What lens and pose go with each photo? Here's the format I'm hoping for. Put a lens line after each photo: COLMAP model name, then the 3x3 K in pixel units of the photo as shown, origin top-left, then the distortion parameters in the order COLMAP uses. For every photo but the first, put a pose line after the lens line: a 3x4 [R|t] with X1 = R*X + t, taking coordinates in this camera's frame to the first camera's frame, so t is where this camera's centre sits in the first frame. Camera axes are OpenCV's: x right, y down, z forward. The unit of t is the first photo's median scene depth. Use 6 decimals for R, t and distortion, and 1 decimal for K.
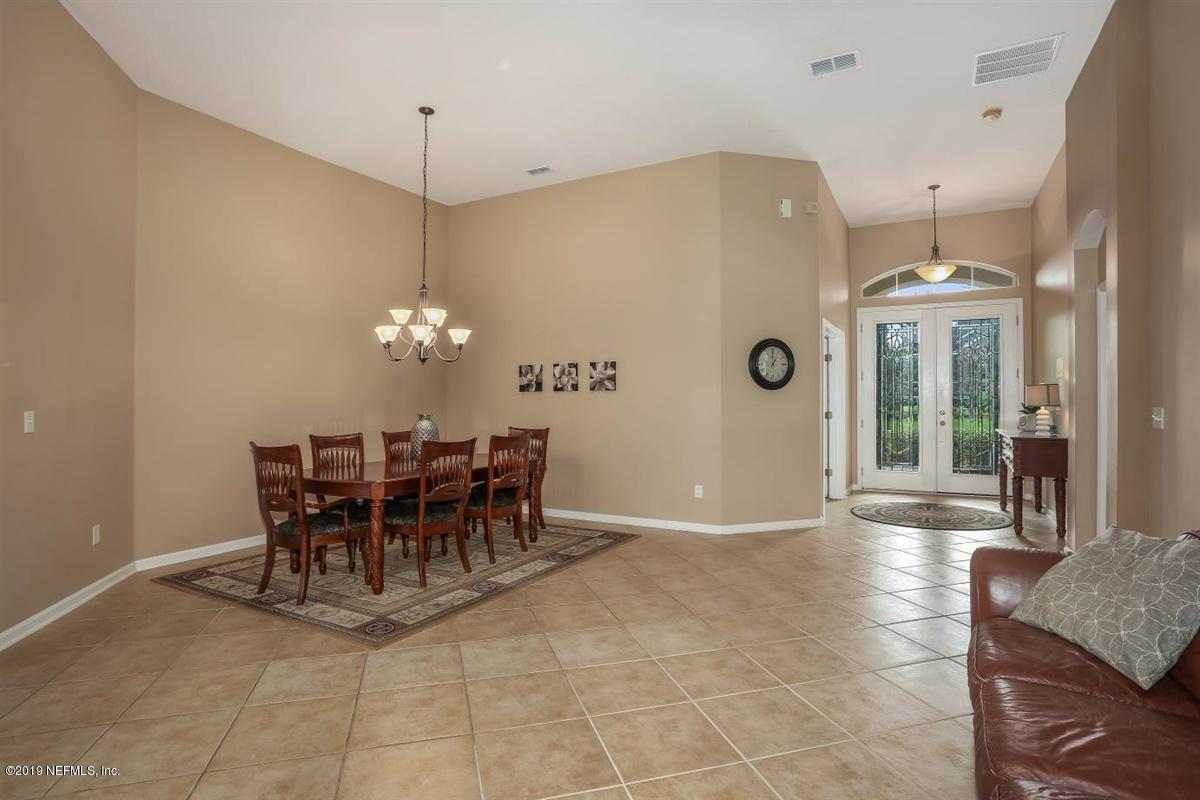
lens RADIAL K [[581.9, 0, 598.5], [0, 581.9, 393.4], [0, 0, 1]] dist [-0.019387, -0.000150]
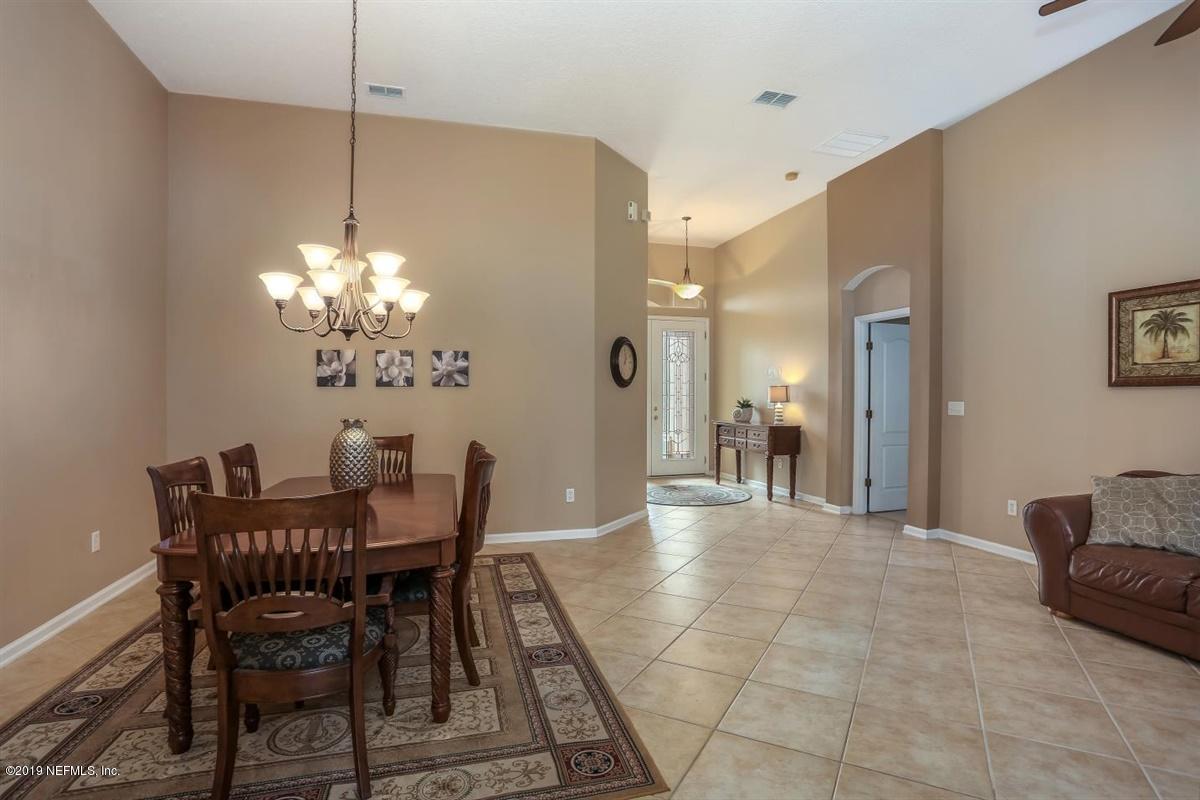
lens RADIAL K [[592.5, 0, 526.2], [0, 592.5, 396.6], [0, 0, 1]] dist [-0.002421, -0.000108]
pose [[0.717611, -0.001564, 0.696443, -0.499451], [-0.004670, 0.999964, 0.007058, 0.003407], [-0.696429, -0.008317, 0.717578, 0.336689]]
